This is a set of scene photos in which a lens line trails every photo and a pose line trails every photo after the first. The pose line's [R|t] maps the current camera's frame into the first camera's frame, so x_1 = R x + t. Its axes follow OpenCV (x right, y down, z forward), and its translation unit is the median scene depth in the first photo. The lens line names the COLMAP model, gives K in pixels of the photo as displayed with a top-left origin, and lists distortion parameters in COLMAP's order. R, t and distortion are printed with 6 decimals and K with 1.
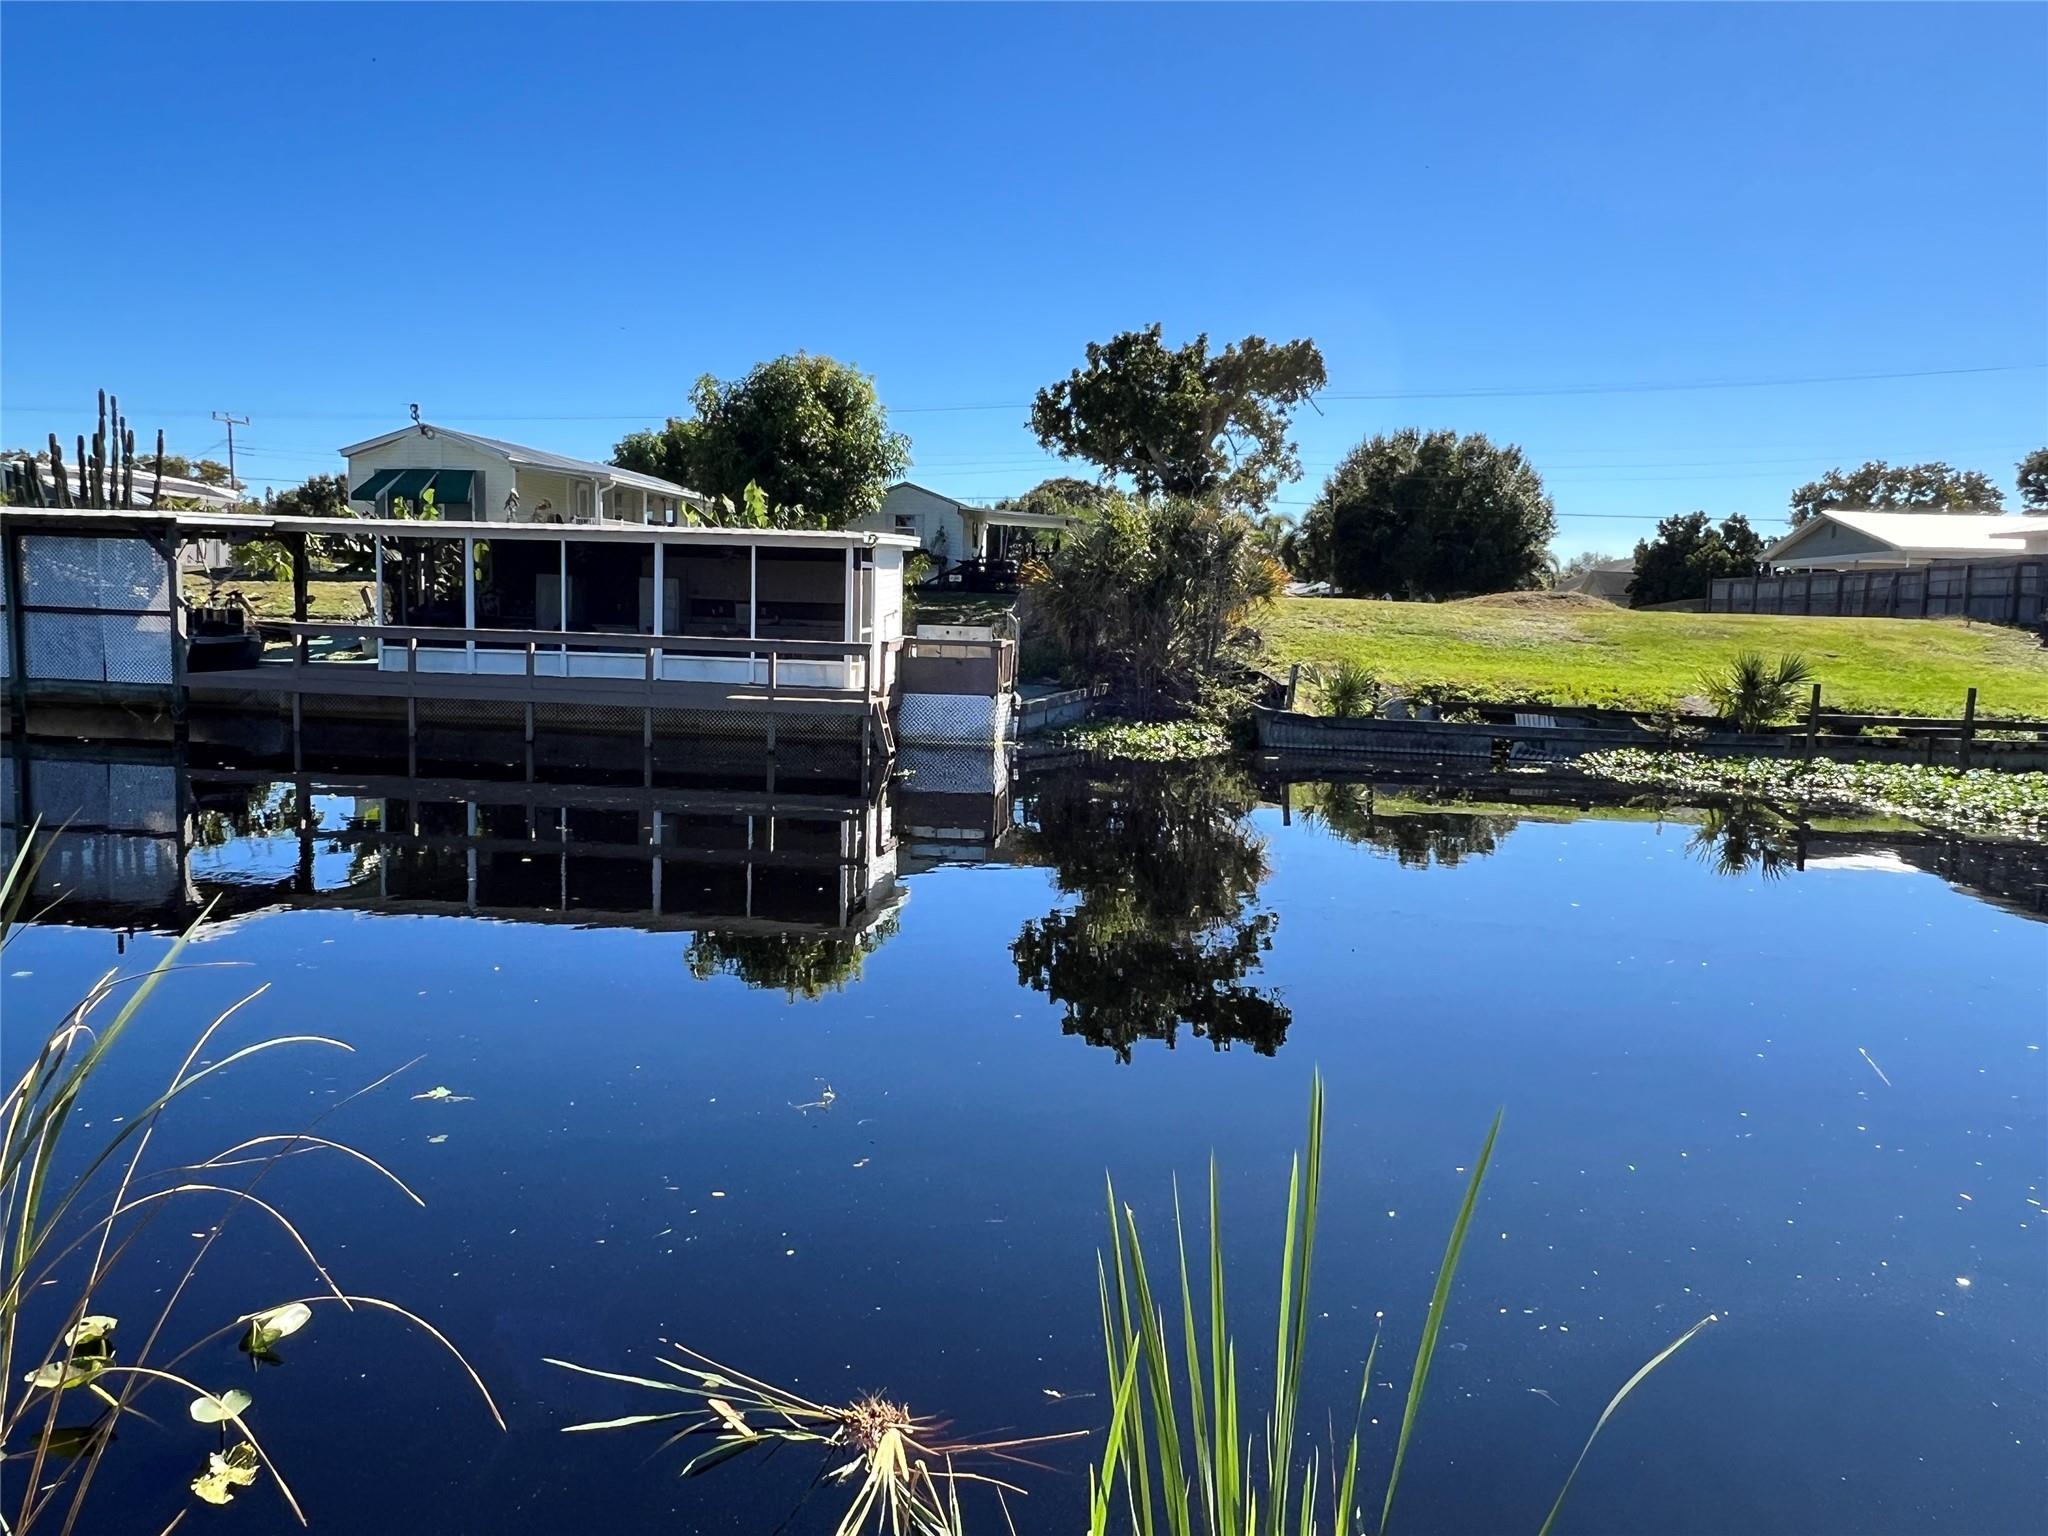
lens RADIAL K [[1531.0, 0, 1024.0], [0, 1531.0, 768.0], [0, 0, 1]] dist [0.013935, -0.005109]
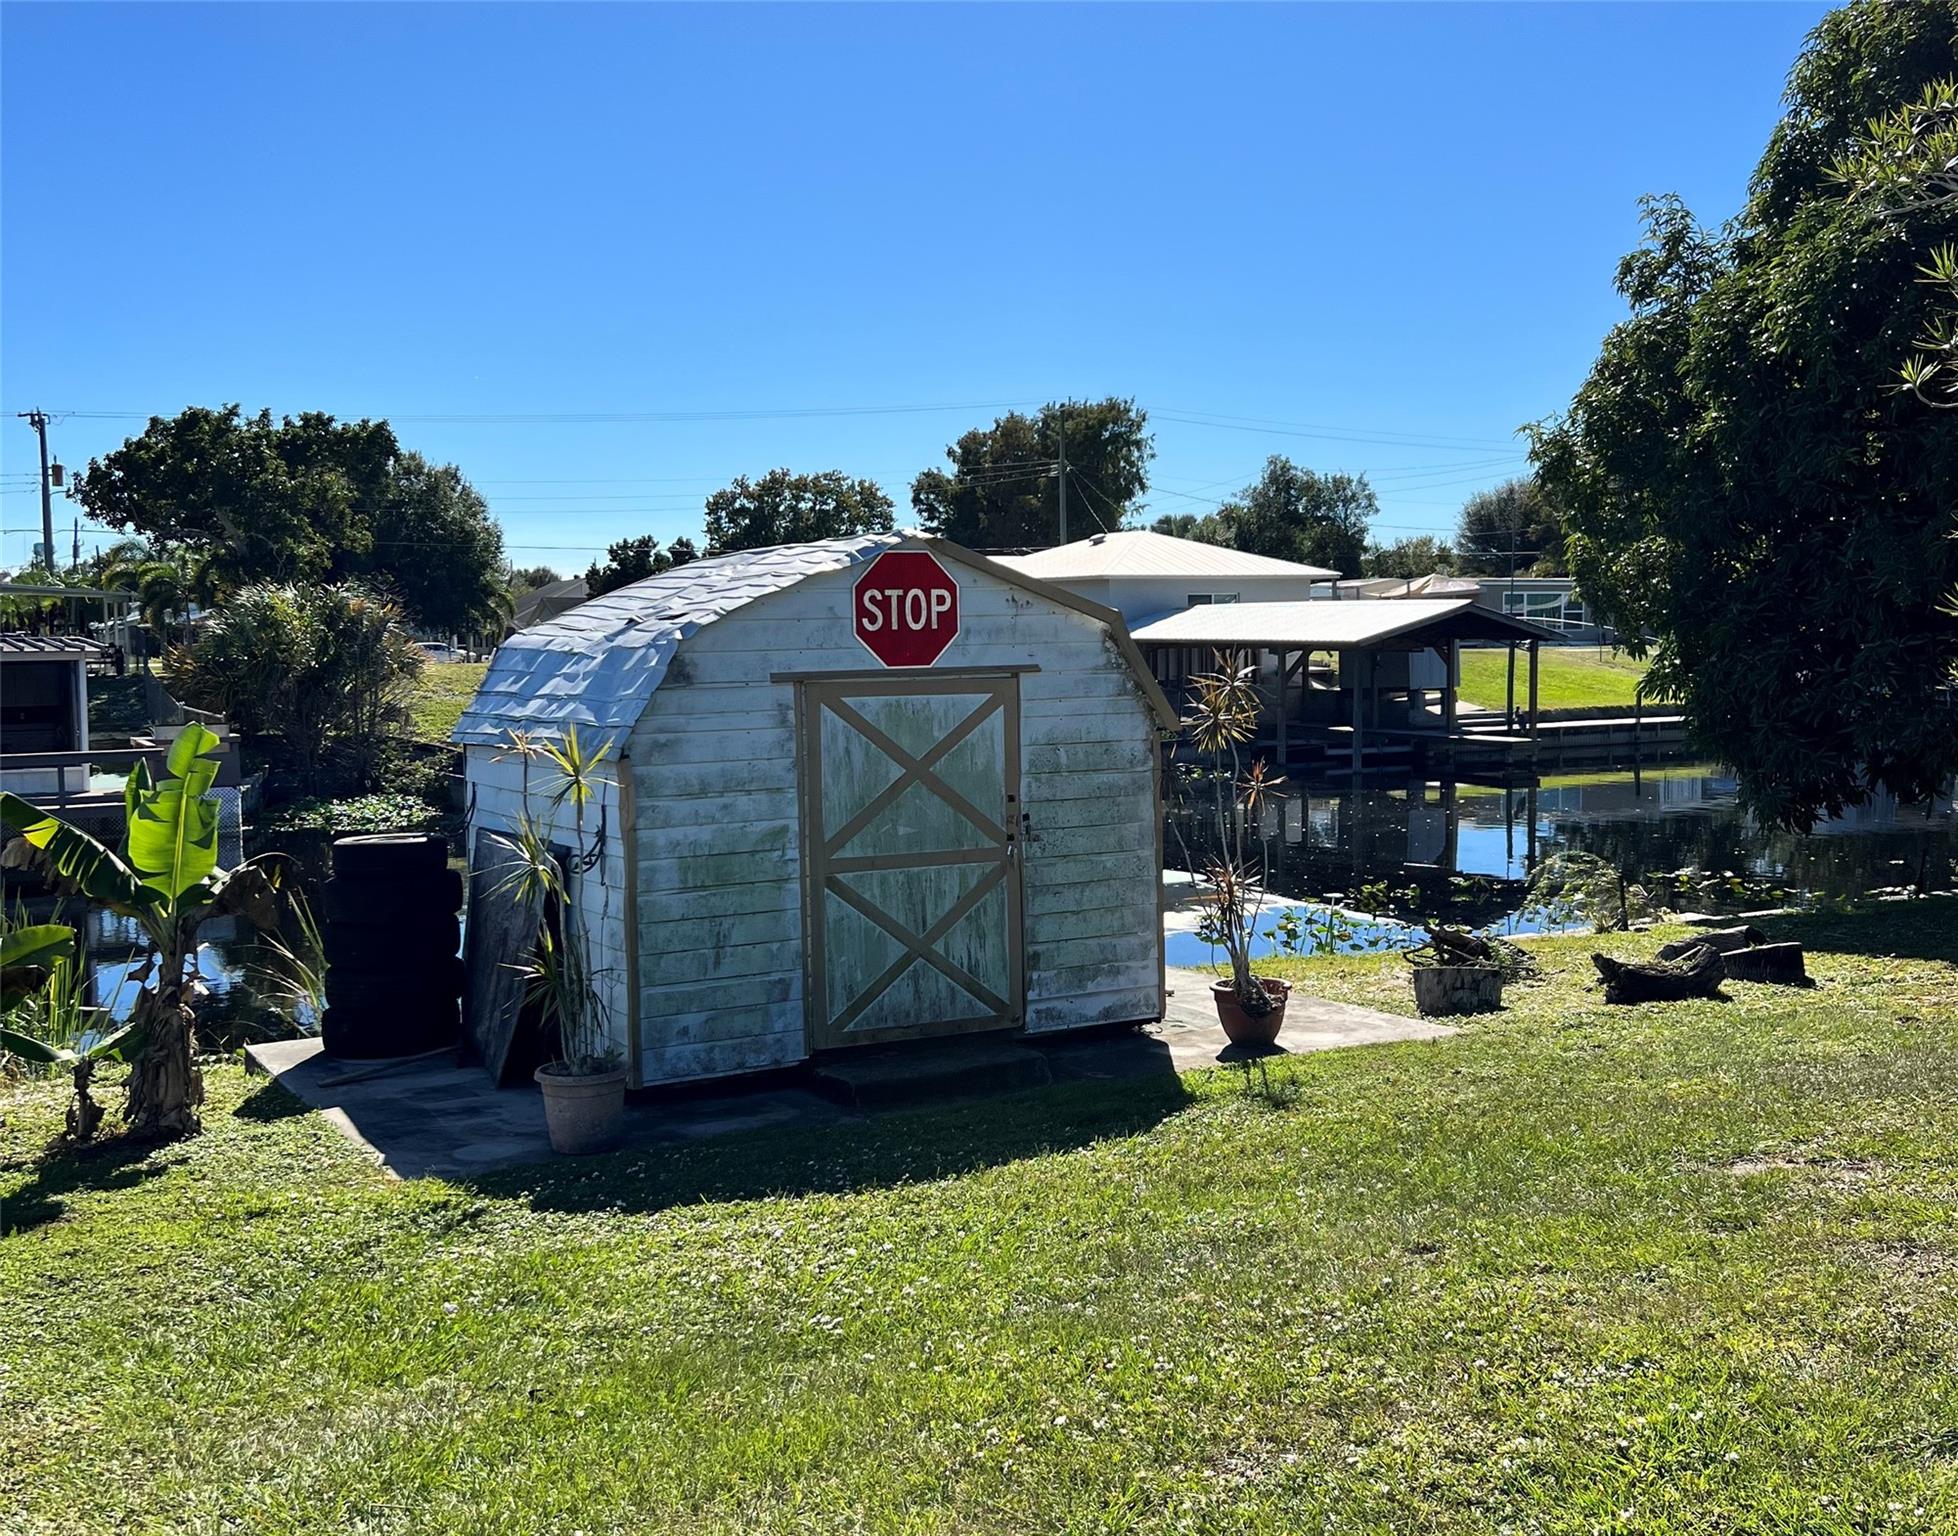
lens RADIAL K [[2015.7, 0, 979.0], [0, 2015.7, 768.0], [0, 0, 1]] dist [0.003973, -0.000379]
pose [[0.815722, -0.081270, 0.572707, -0.130731], [0.097130, 0.995268, 0.002888, -0.003284], [-0.570231, 0.053271, 0.819755, -0.158435]]
